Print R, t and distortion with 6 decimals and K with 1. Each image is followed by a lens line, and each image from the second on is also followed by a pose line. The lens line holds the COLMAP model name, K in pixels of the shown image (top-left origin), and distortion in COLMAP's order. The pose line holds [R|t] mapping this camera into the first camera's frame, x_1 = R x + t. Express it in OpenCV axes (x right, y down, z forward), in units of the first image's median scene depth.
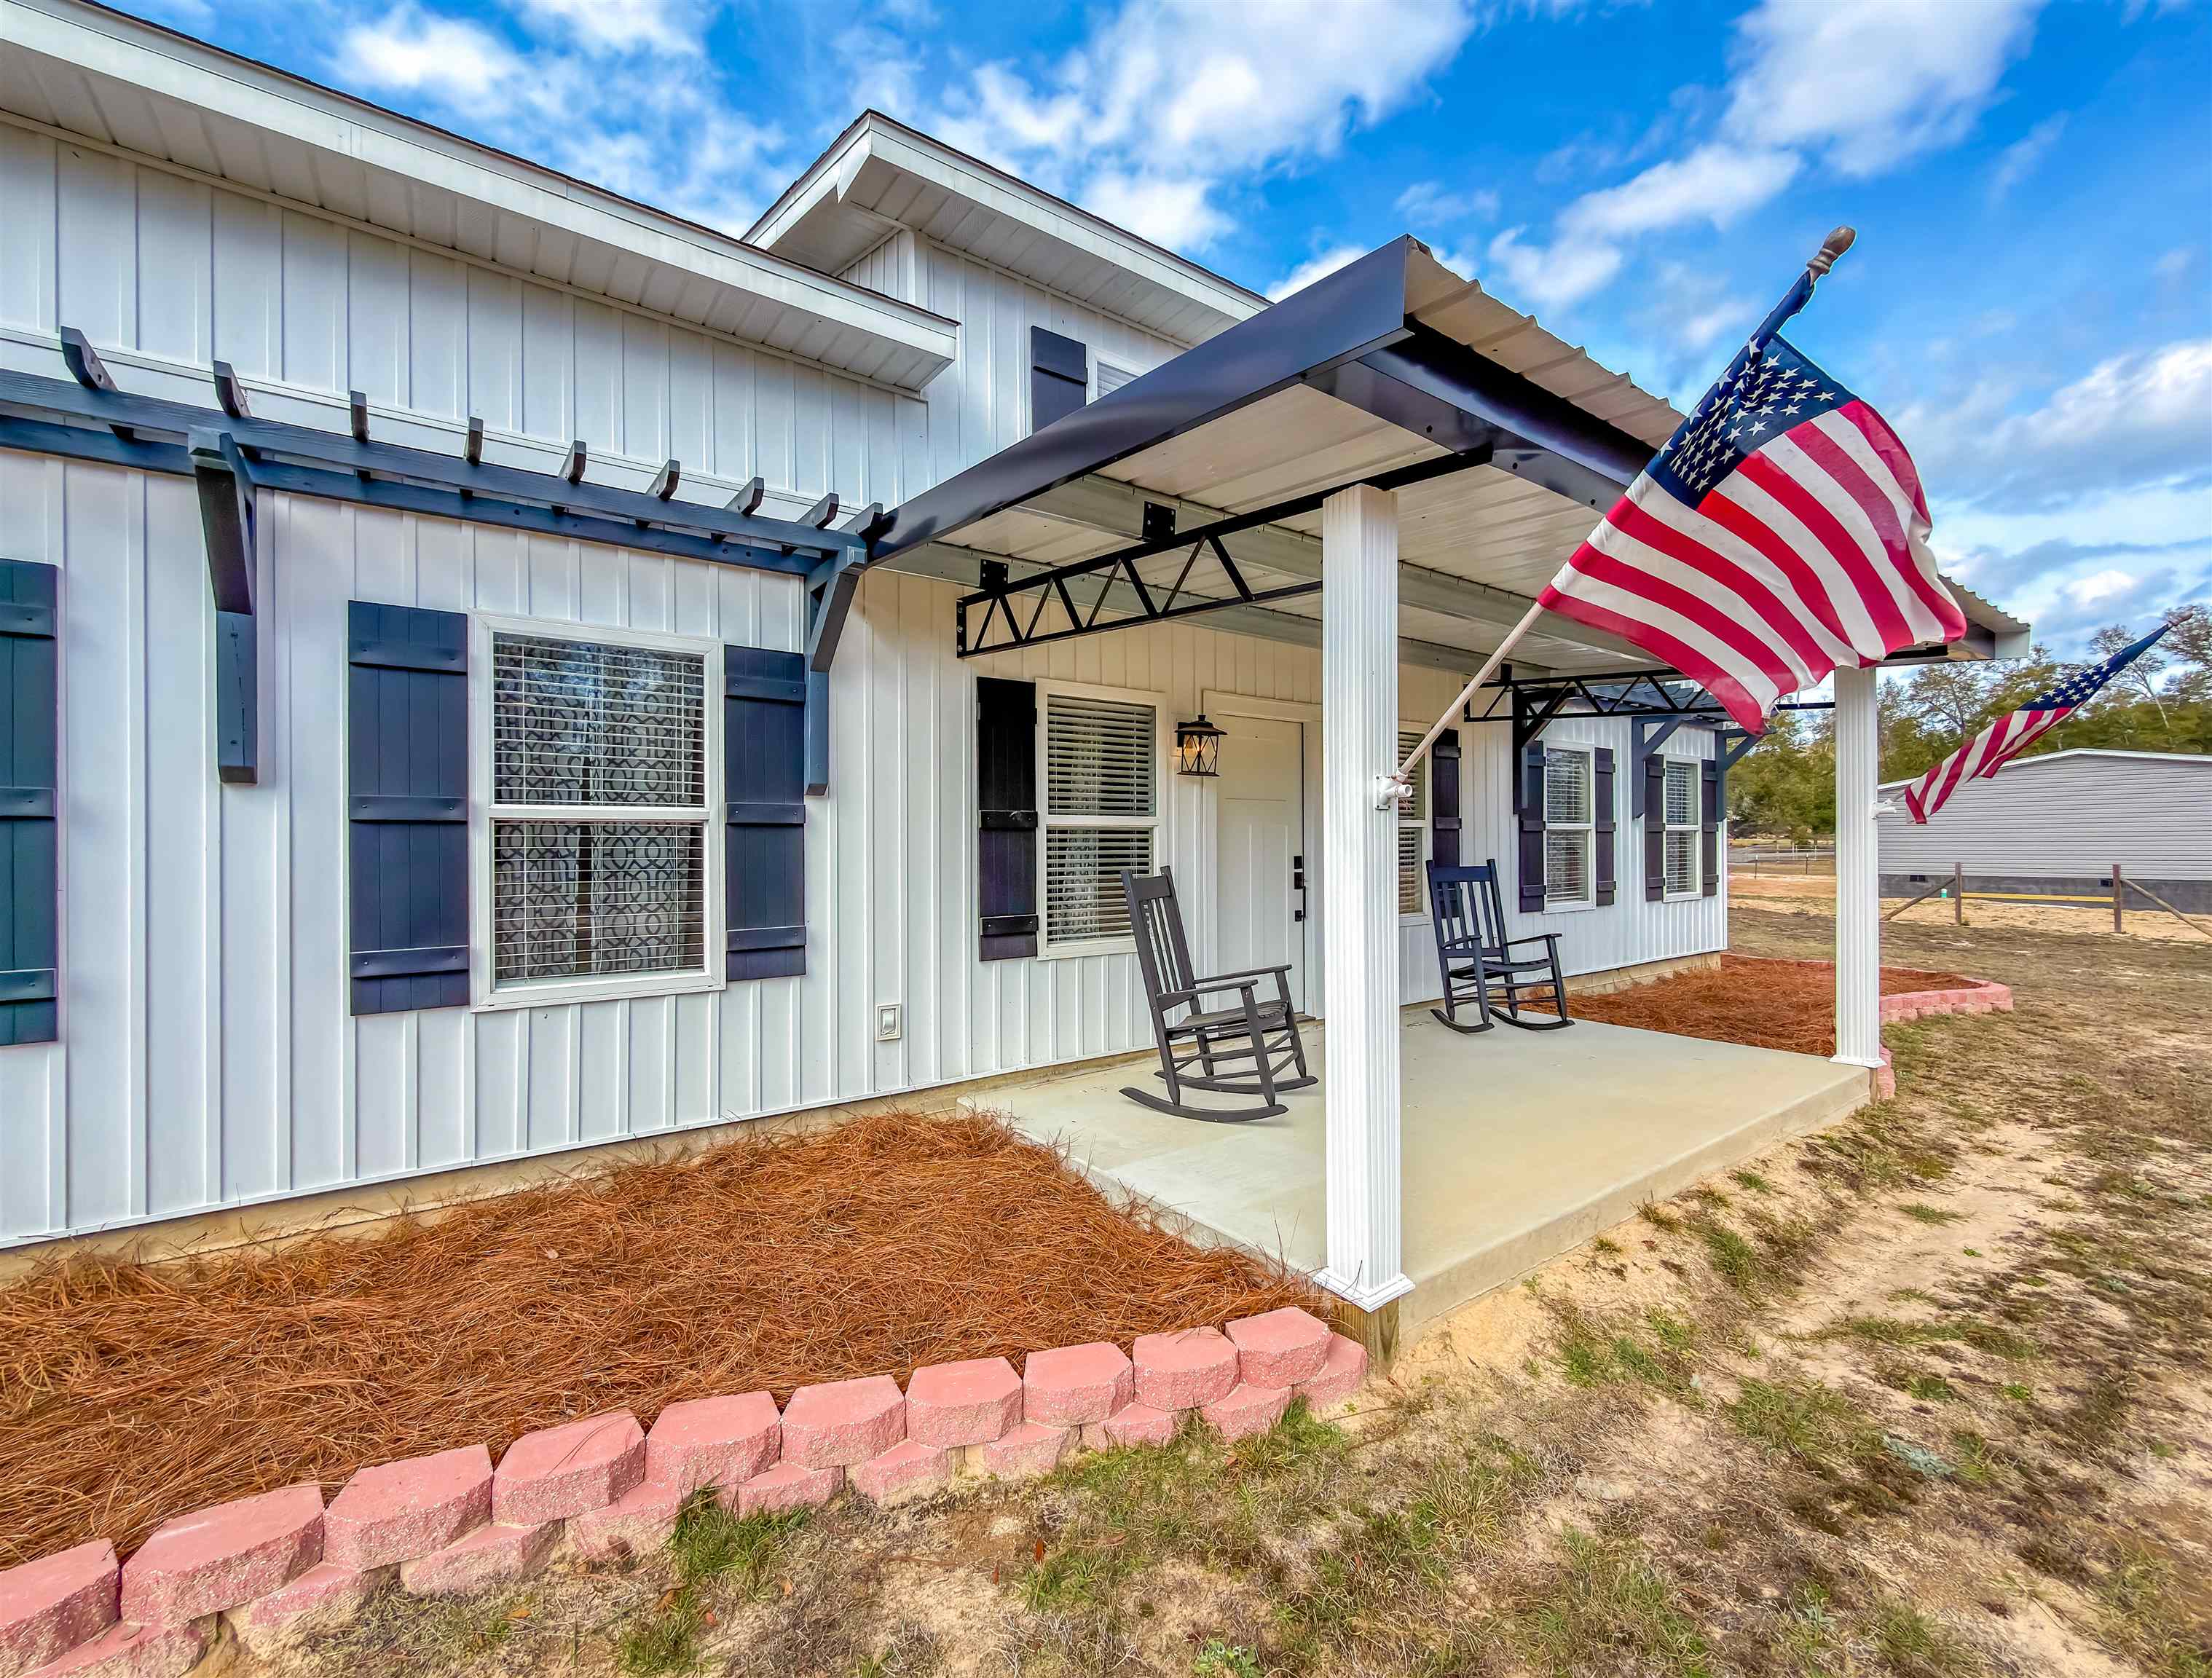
lens RADIAL K [[918.5, 0, 1102.0], [0, 918.5, 841.5], [0, 0, 1]] dist [-0.000159, -0.000316]
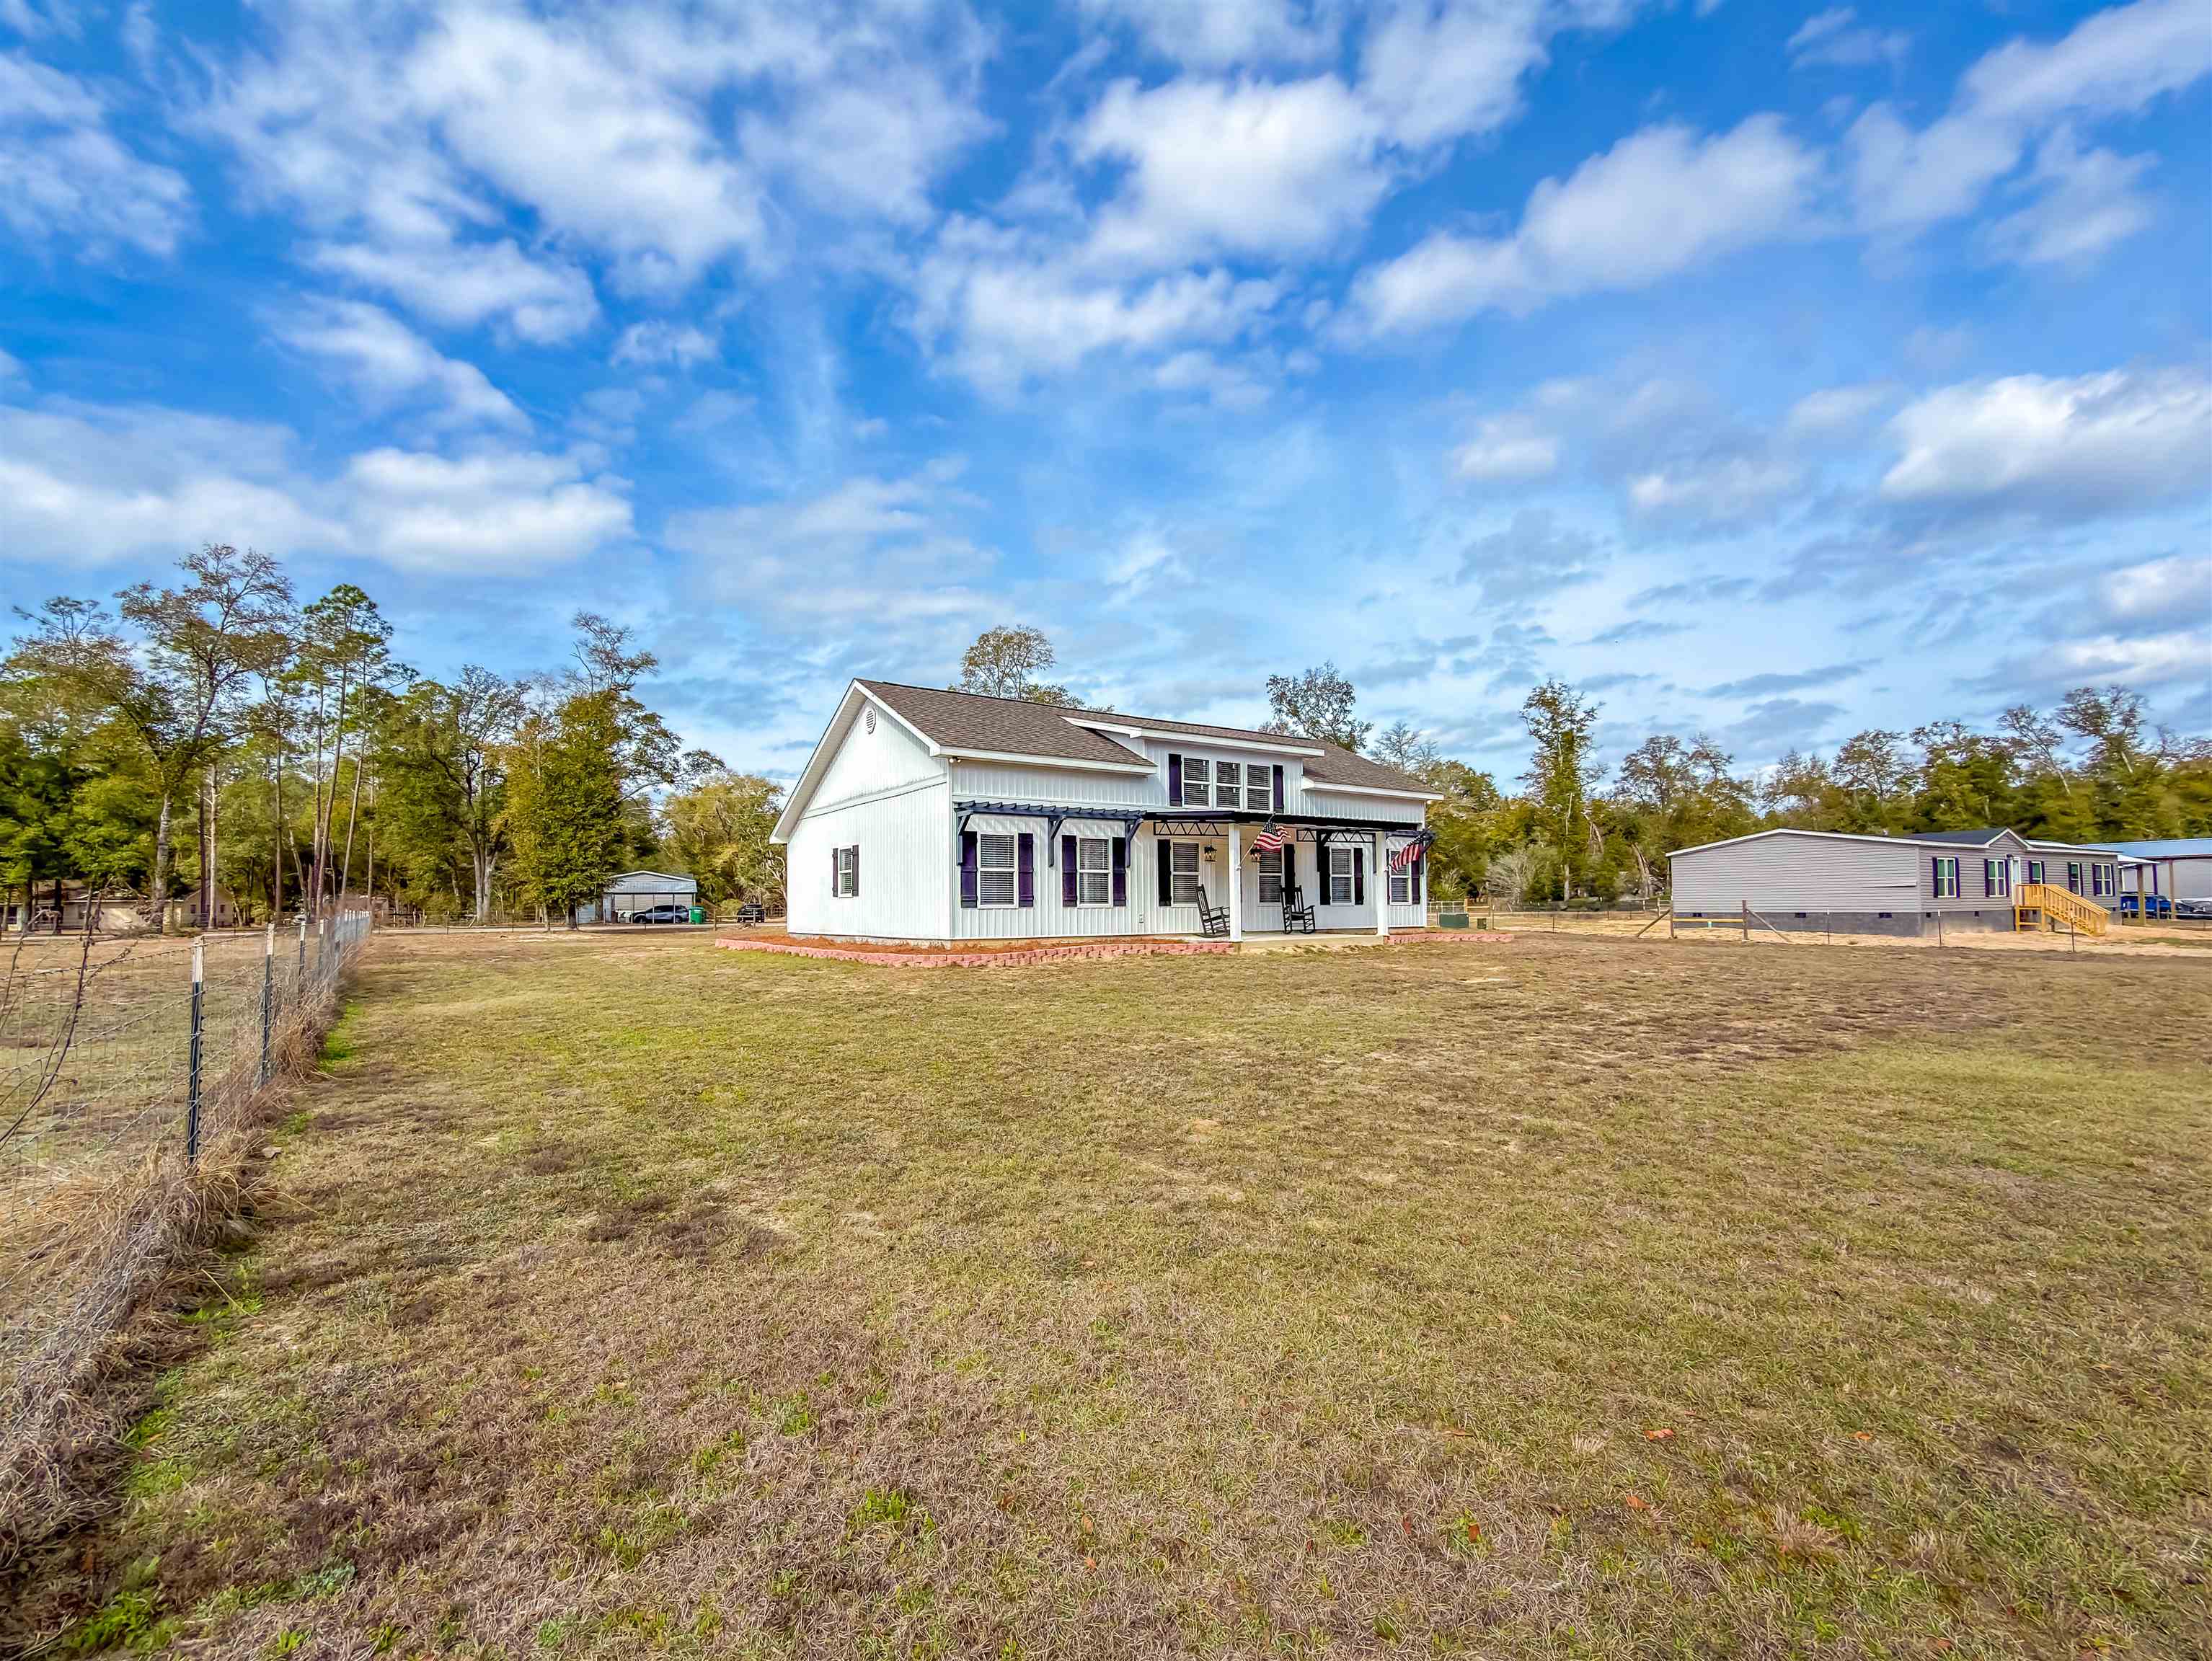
lens RADIAL K [[891.1, 0, 1105.9], [0, 891.1, 822.9], [0, 0, 1]] dist [-0.001178, -0.000136]
pose [[0.999835, 0.001380, -0.018087, -0.324132], [-0.002849, 0.996675, -0.081427, 0.088651], [0.017915, 0.081465, 0.996515, -3.359897]]
